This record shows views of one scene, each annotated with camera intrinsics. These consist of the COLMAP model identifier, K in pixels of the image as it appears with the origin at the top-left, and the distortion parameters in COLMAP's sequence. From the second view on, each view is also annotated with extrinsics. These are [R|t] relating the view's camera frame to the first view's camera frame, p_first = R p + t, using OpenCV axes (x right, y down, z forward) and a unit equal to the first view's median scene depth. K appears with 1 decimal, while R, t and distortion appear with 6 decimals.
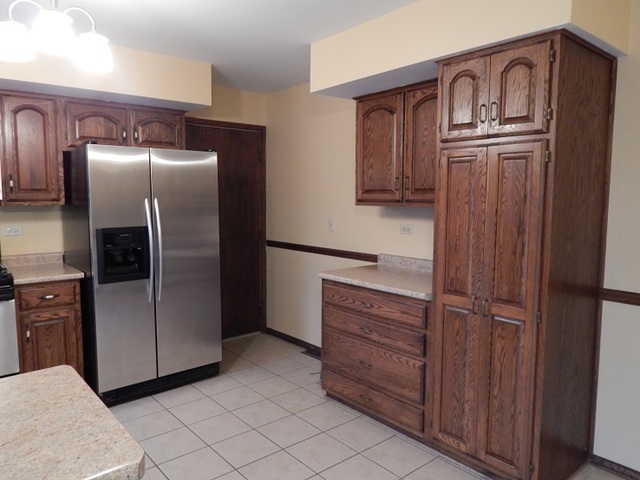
lens RADIAL K [[466.9, 0, 320.0], [0, 466.9, 240.0], [0, 0, 1]] dist [0.003952, -0.001868]
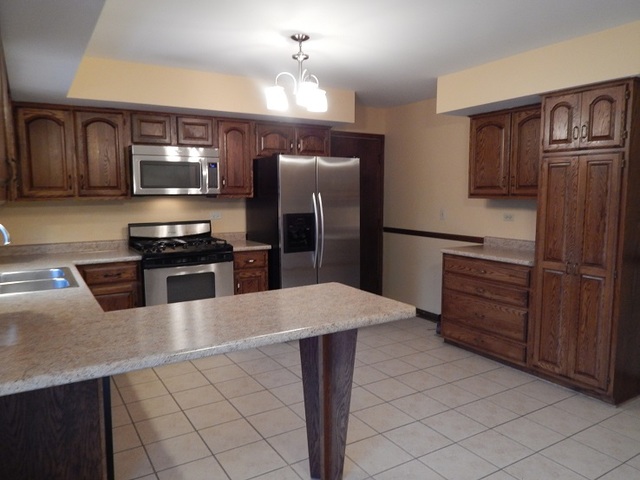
lens RADIAL K [[471.3, 0, 319.7], [0, 471.3, 236.1], [0, 0, 1]] dist [0.000765, -0.005120]
pose [[0.989284, 0.013594, -0.145370, -0.167497], [-0.013634, 0.999907, 0.000721, 0.042619], [0.145366, 0.001269, 0.989377, -0.425101]]
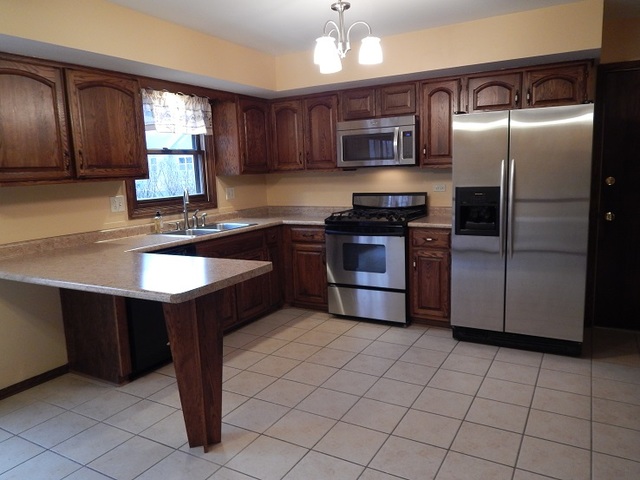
lens RADIAL K [[471.3, 0, 319.7], [0, 471.3, 236.1], [0, 0, 1]] dist [0.000765, -0.005120]
pose [[0.346374, 0.124563, -0.929790, 0.544581], [-0.059192, 0.992072, 0.110856, -0.013999], [0.936227, 0.016639, 0.351002, 0.275287]]
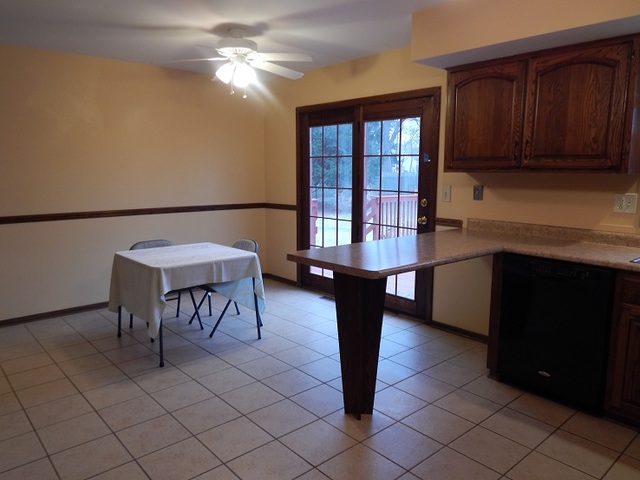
lens RADIAL K [[471.3, 0, 319.7], [0, 471.3, 236.1], [0, 0, 1]] dist [0.000765, -0.005120]
pose [[-0.999759, 0.001004, -0.021945, -0.239536], [-0.004376, 0.969833, 0.243729, -0.111302], [0.021528, 0.243767, -0.969595, 1.292796]]
